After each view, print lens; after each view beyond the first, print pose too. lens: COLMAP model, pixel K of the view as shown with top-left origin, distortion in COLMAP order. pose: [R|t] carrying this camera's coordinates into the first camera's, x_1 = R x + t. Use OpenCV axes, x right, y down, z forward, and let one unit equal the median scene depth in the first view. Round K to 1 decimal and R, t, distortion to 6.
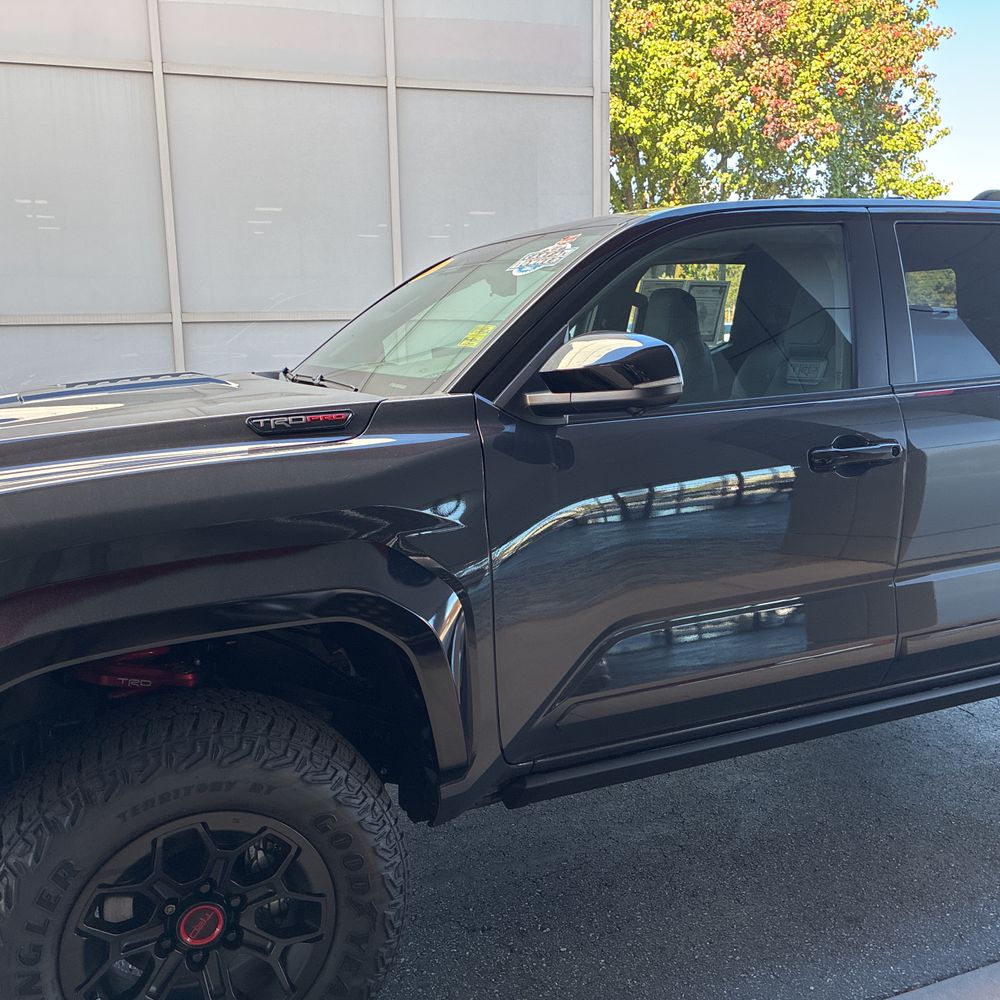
lens RADIAL K [[1063.7, 0, 500.0], [0, 1063.7, 500.0], [0, 0, 1]] dist [0.065365, -0.050975]
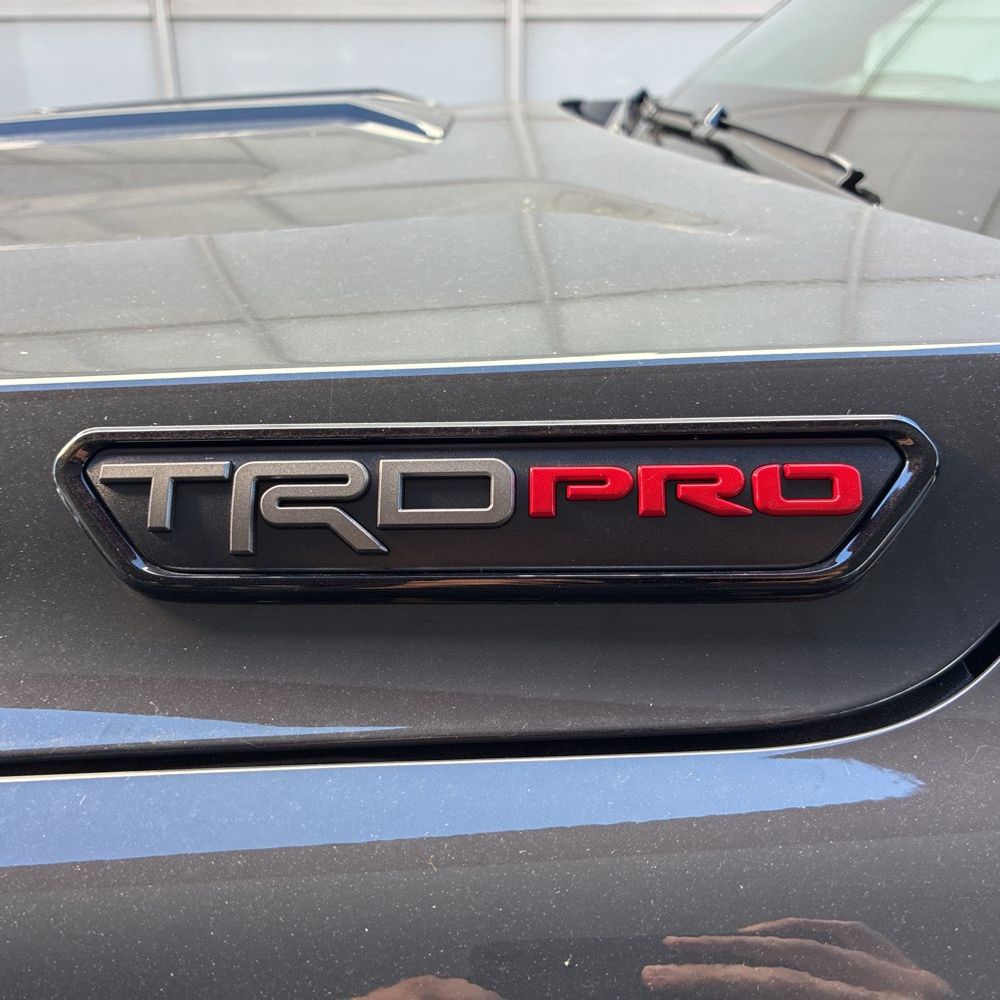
lens RADIAL K [[1025.9, 0, 501.5], [0, 1025.9, 506.7], [0, 0, 1]] dist [0.013197, 0.000179]
pose [[0.931474, 0.164764, -0.324358, -0.153347], [-0.080161, 0.962606, 0.258773, -0.107227], [0.354866, -0.215039, 0.909851, 0.934698]]
